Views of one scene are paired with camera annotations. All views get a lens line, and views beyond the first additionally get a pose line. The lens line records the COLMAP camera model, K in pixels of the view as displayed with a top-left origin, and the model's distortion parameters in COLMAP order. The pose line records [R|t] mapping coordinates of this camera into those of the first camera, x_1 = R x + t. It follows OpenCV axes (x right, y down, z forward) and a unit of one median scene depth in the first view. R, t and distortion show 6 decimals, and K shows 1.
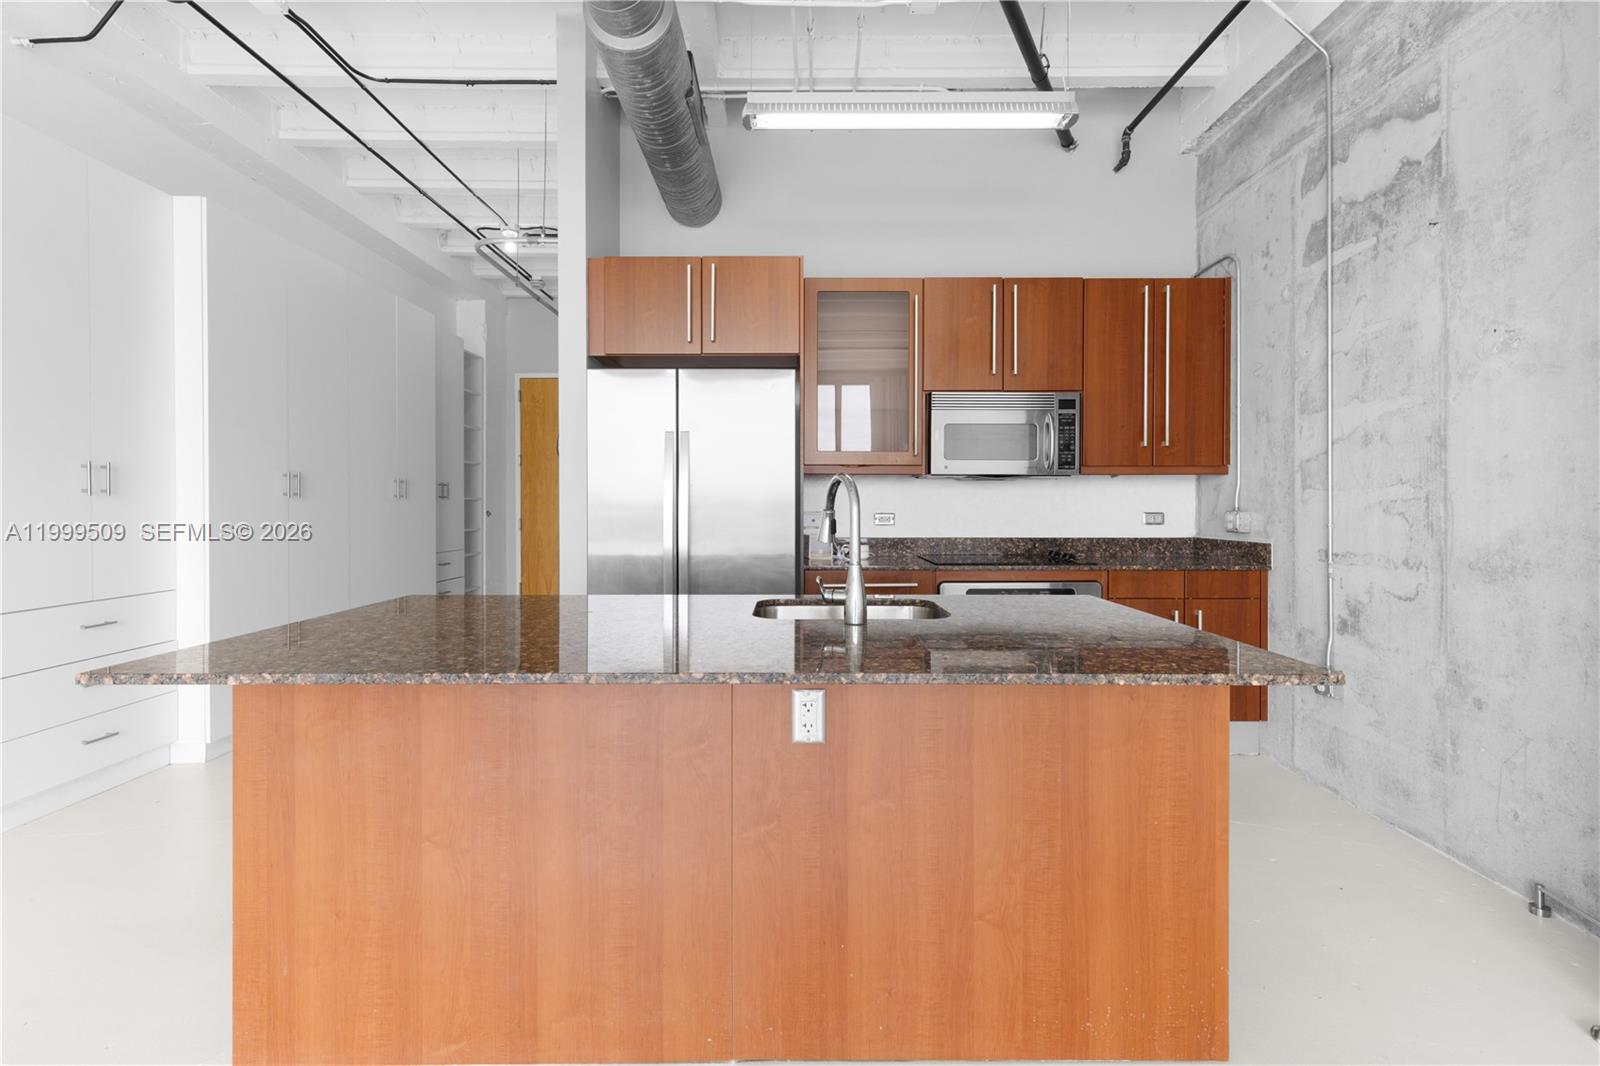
lens RADIAL K [[730.8, 0, 806.3], [0, 730.8, 504.4], [0, 0, 1]] dist [0.011794, -0.001795]
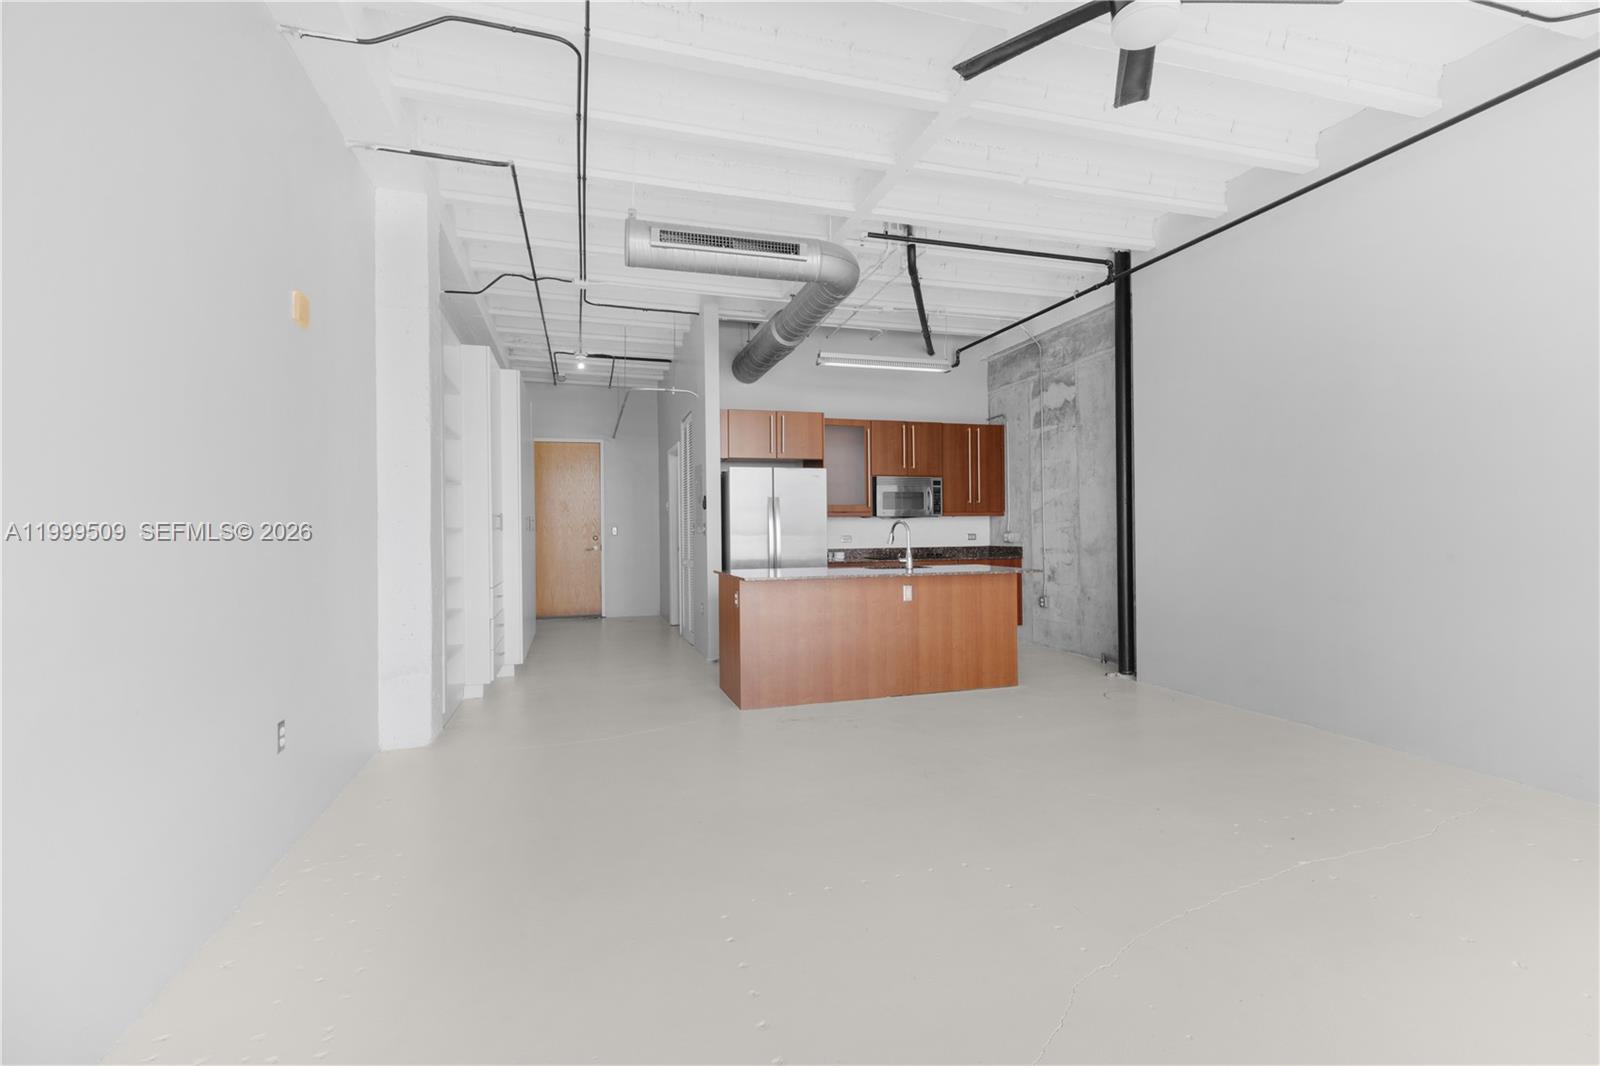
lens RADIAL K [[730.8, 0, 787.9], [0, 730.8, 523.0], [0, 0, 1]] dist [0.011794, -0.001795]
pose [[0.964593, -0.008072, 0.263620, -0.756366], [0.011419, 0.999872, -0.011168, -0.002592], [-0.263496, 0.013783, 0.964562, -1.131472]]
